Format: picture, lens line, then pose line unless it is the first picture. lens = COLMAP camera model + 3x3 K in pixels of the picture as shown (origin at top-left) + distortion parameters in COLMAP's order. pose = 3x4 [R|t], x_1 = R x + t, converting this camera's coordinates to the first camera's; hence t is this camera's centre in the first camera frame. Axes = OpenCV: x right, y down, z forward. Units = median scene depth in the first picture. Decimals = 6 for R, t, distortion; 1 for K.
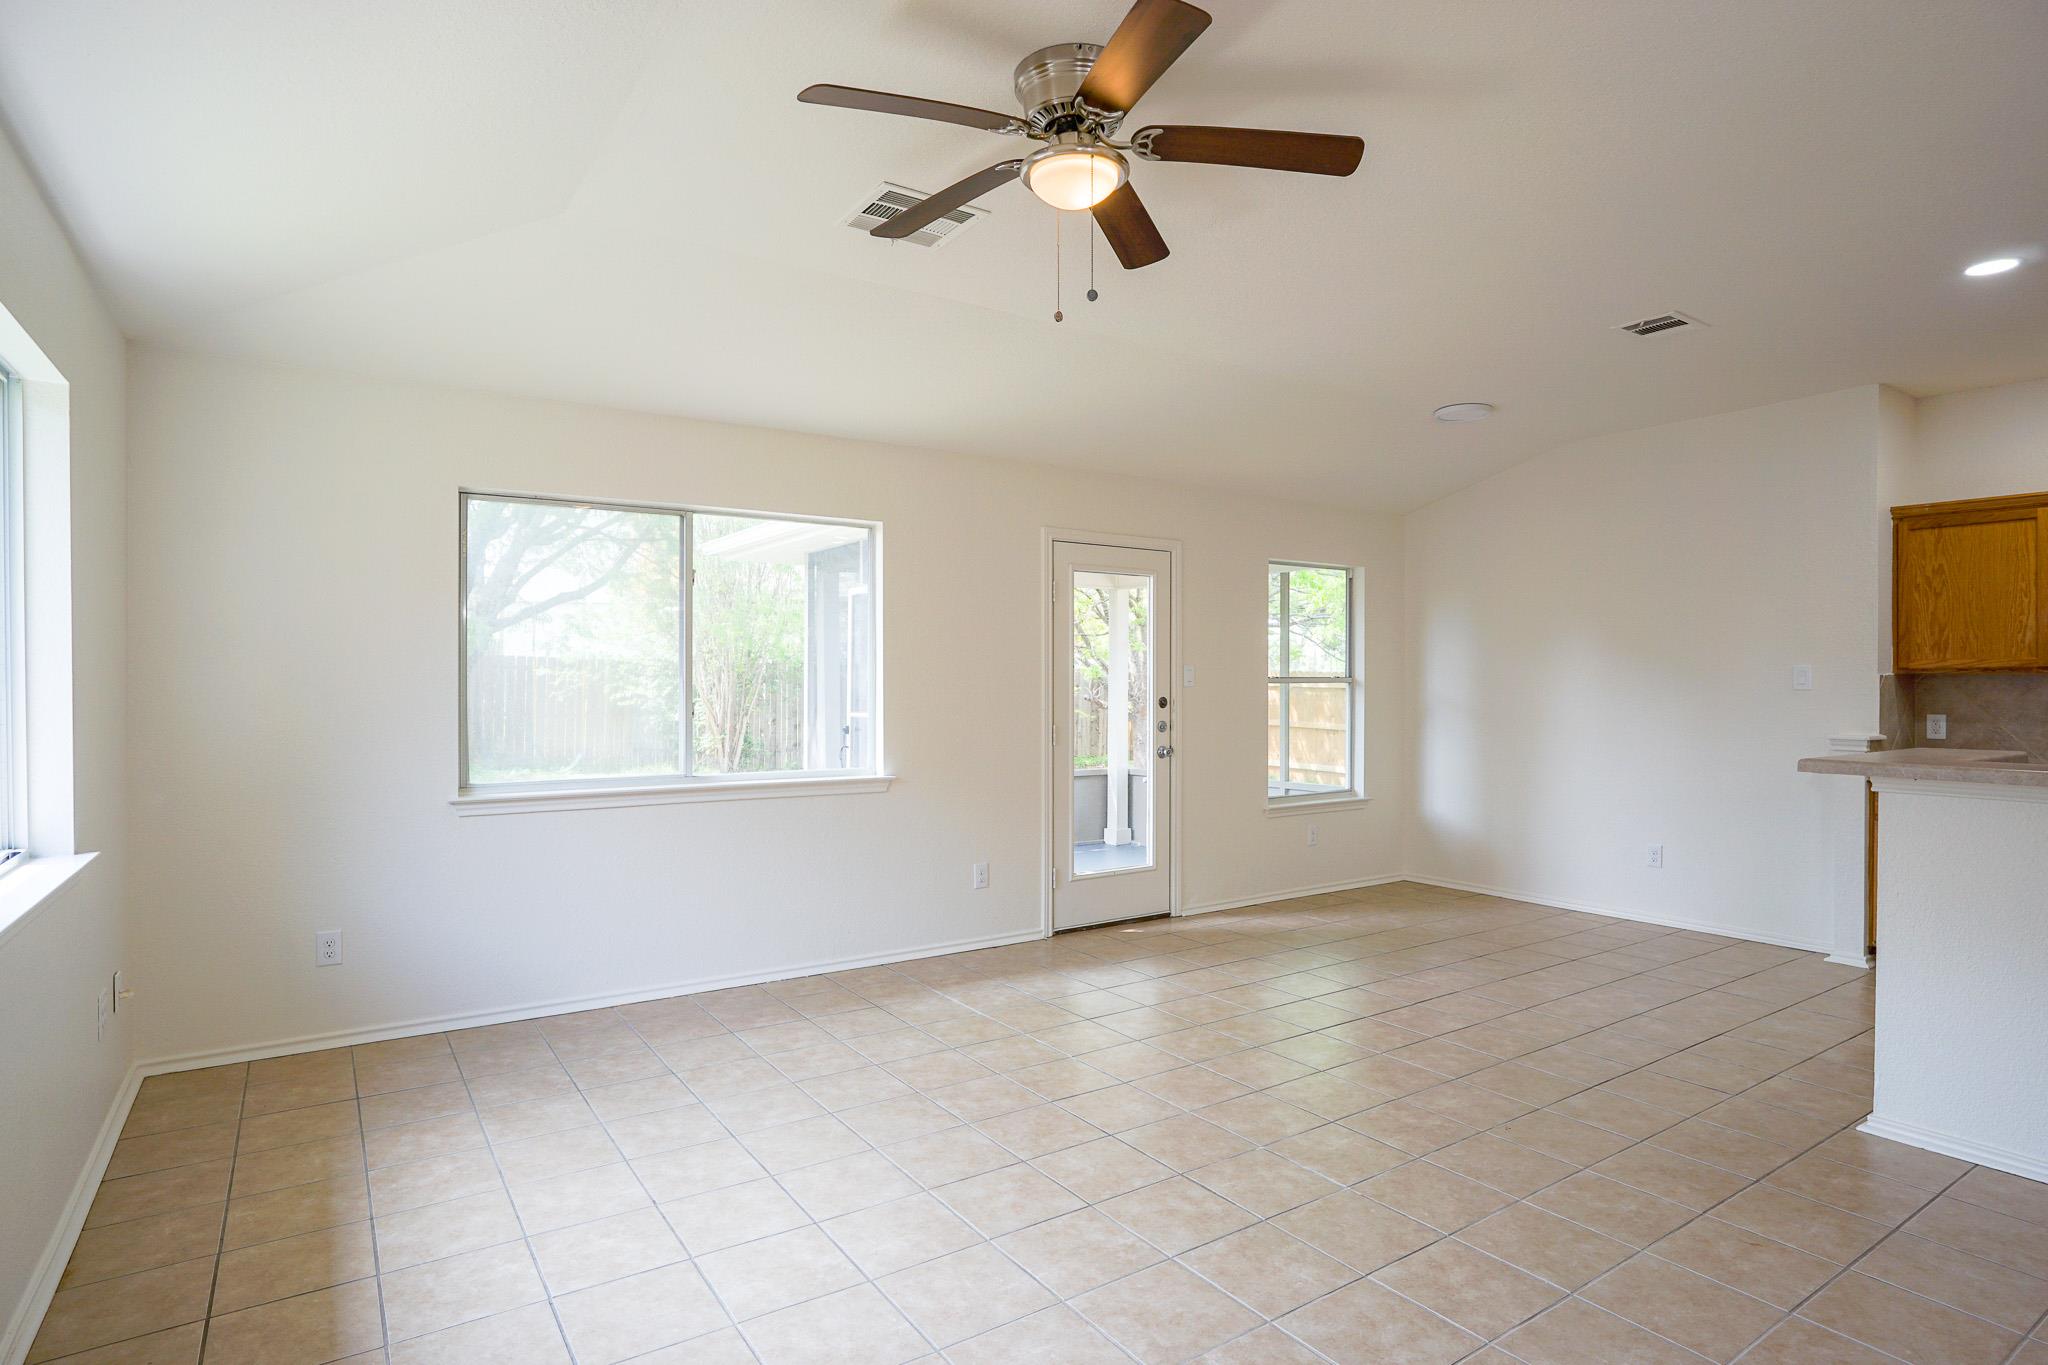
lens RADIAL K [[1062.8, 0, 1024.0], [0, 1062.8, 682.5], [0, 0, 1]] dist [-0.035158, 0.000363]
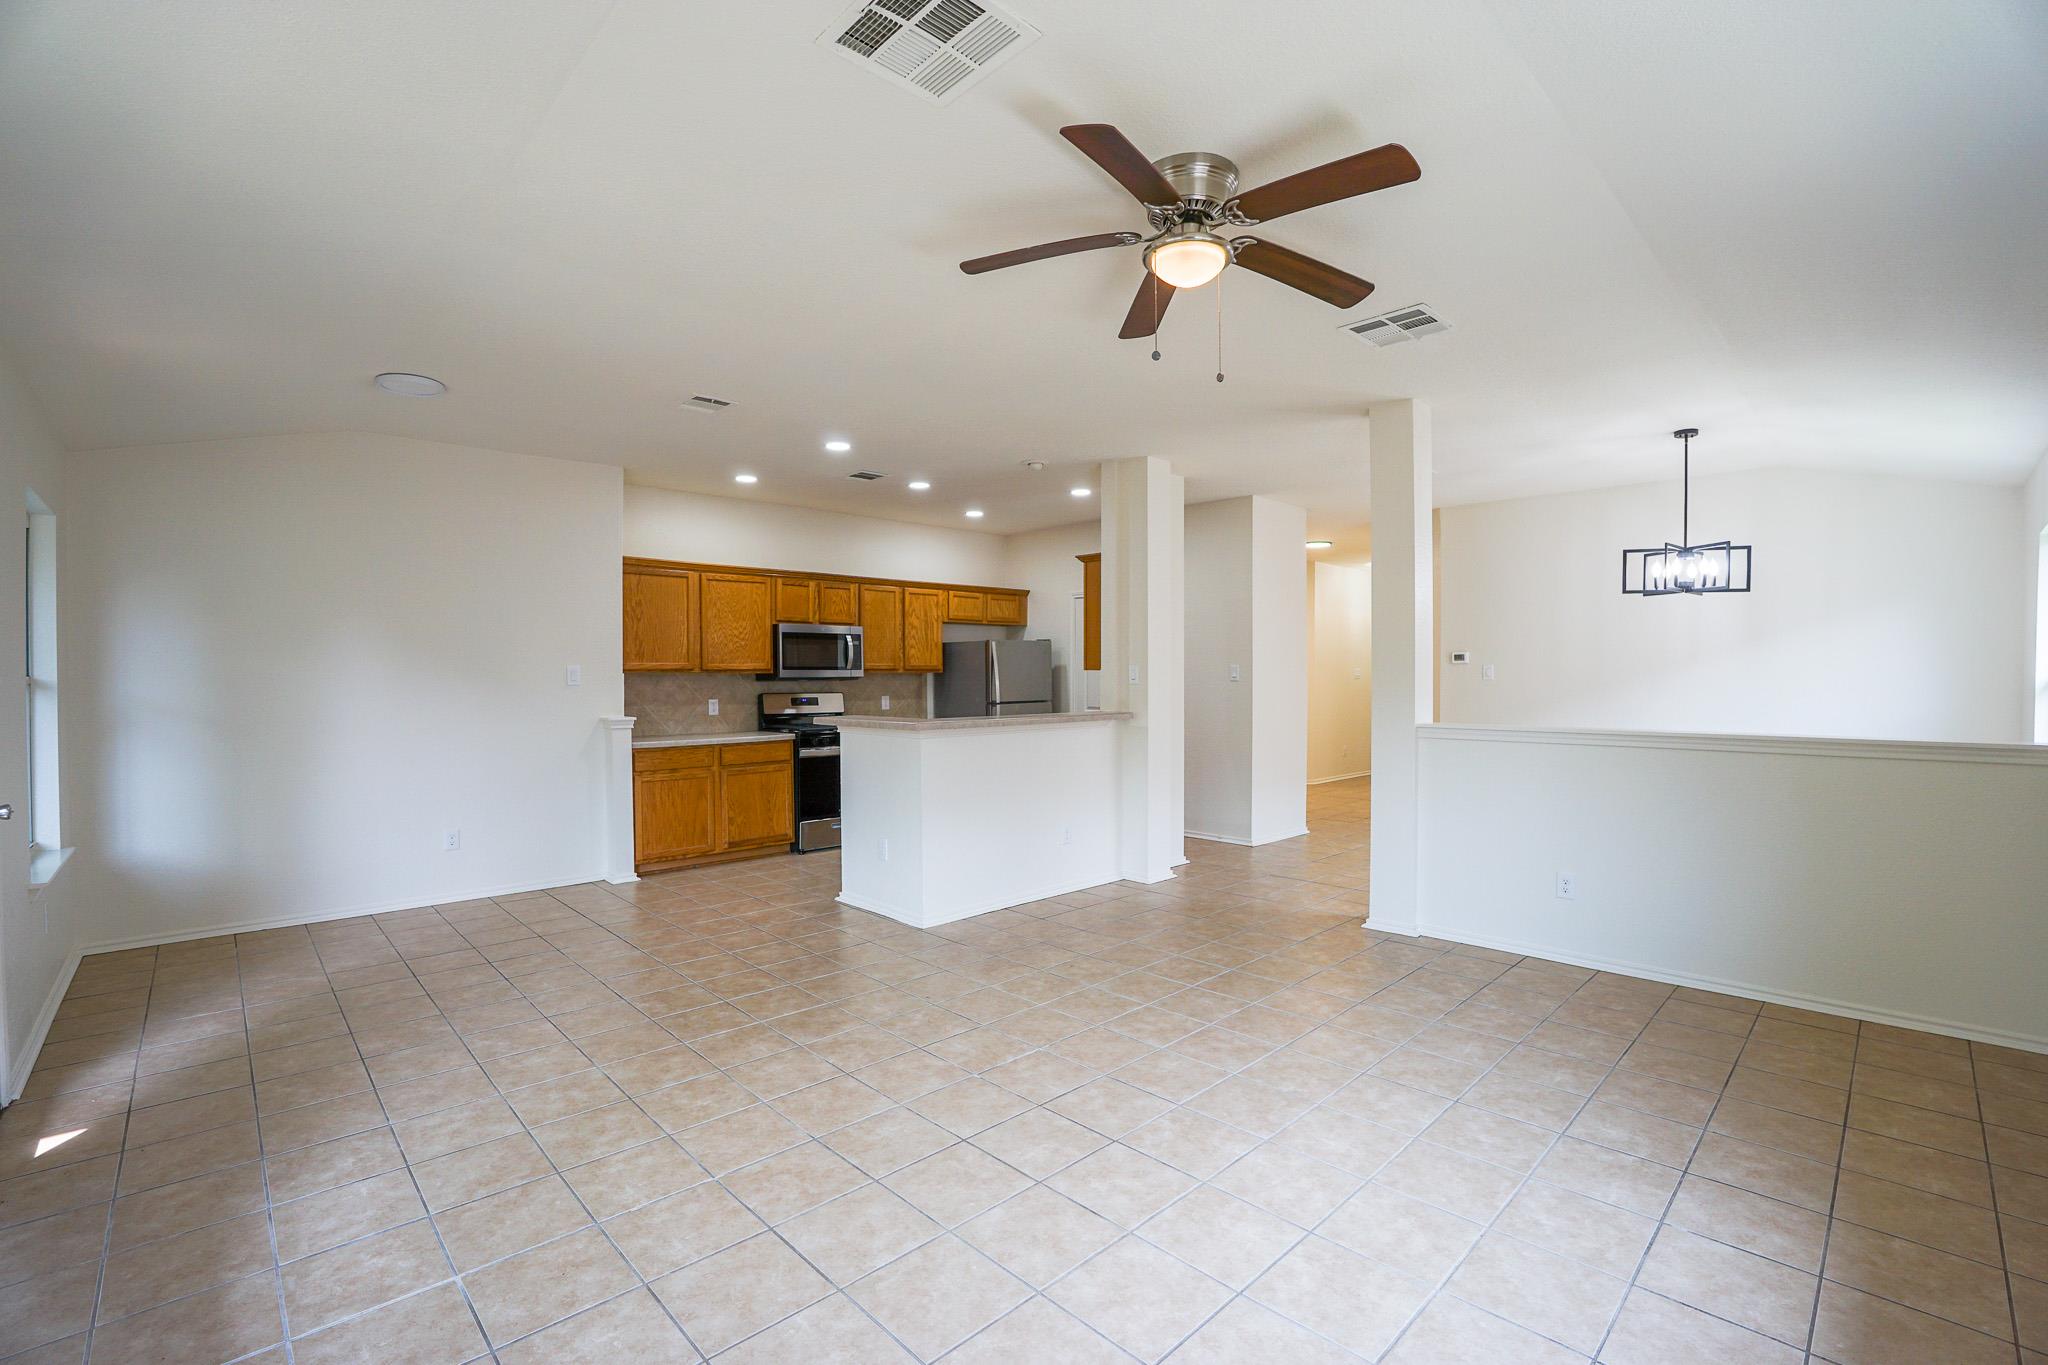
lens RADIAL K [[893.3, 0, 1028.7], [0, 893.3, 686.7], [0, 0, 1]] dist [-0.071387, 0.016356]
pose [[-0.165289, -0.012511, 0.986166, -0.512949], [0.004300, 0.999901, 0.013406, -0.002601], [-0.986236, 0.006456, -0.165218, 0.756484]]
